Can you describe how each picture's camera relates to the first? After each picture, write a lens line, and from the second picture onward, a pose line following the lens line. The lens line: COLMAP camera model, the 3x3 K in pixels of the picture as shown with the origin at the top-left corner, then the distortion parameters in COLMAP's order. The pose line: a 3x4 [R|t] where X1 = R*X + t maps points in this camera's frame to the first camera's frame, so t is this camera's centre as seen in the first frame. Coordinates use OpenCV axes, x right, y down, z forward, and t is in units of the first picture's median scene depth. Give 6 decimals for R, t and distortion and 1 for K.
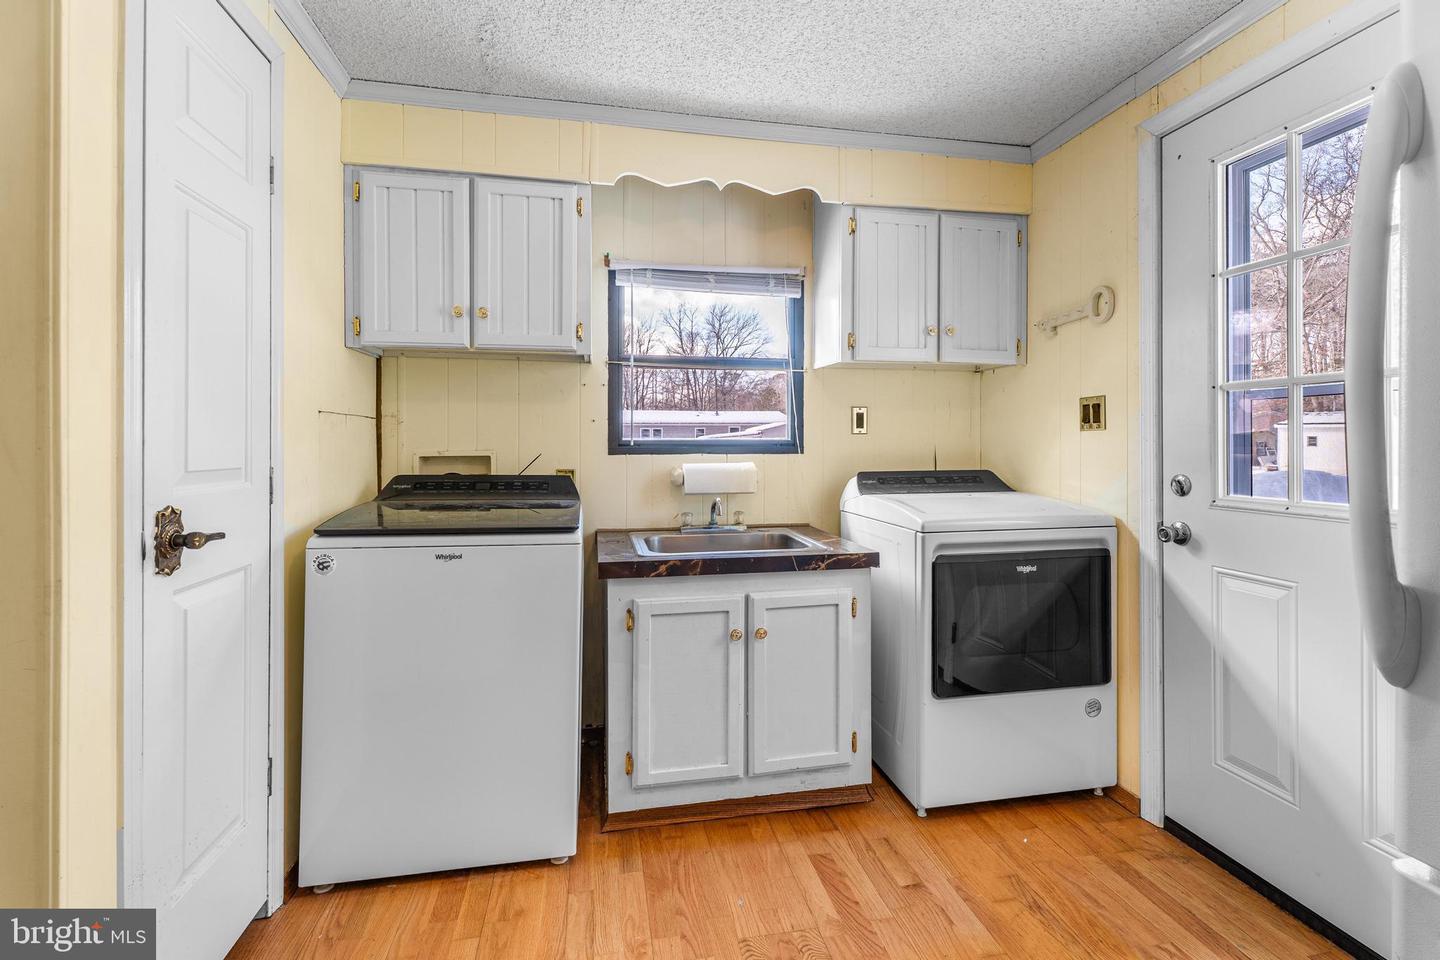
lens RADIAL K [[656.9, 0, 722.6], [0, 656.9, 444.5], [0, 0, 1]] dist [0.003387, 0.000540]
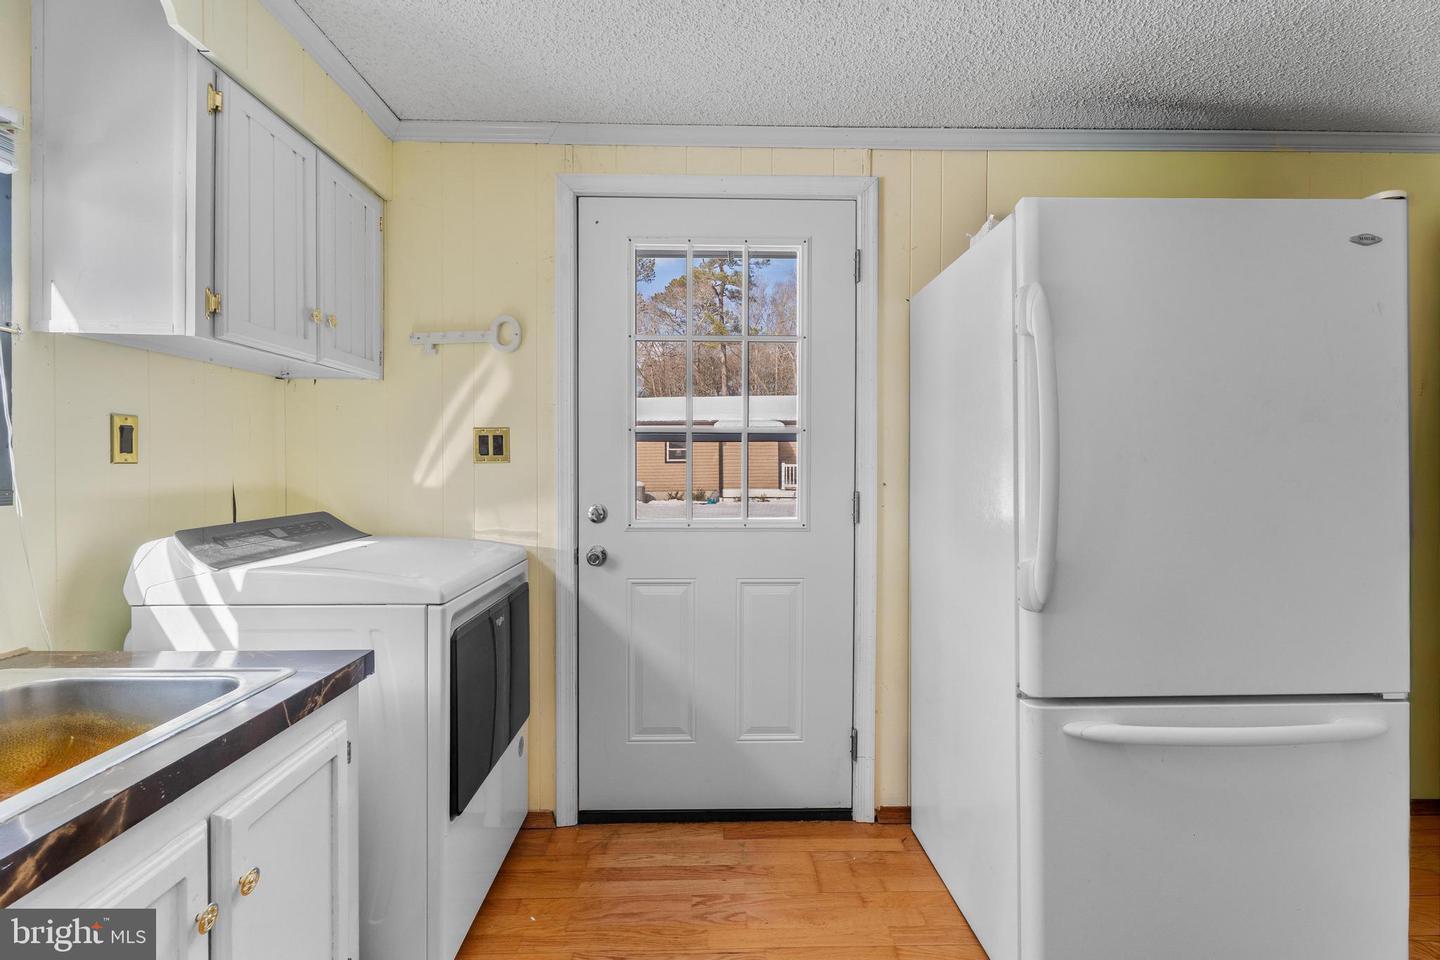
lens RADIAL K [[643.3, 0, 721.1], [0, 643.3, 475.7], [0, 0, 1]] dist [0.002688, -0.000430]
pose [[0.169195, -0.015328, 0.985463, -0.346554], [-0.000058, 0.999879, 0.015562, -0.019913], [-0.985583, -0.002690, 0.169174, 0.576555]]
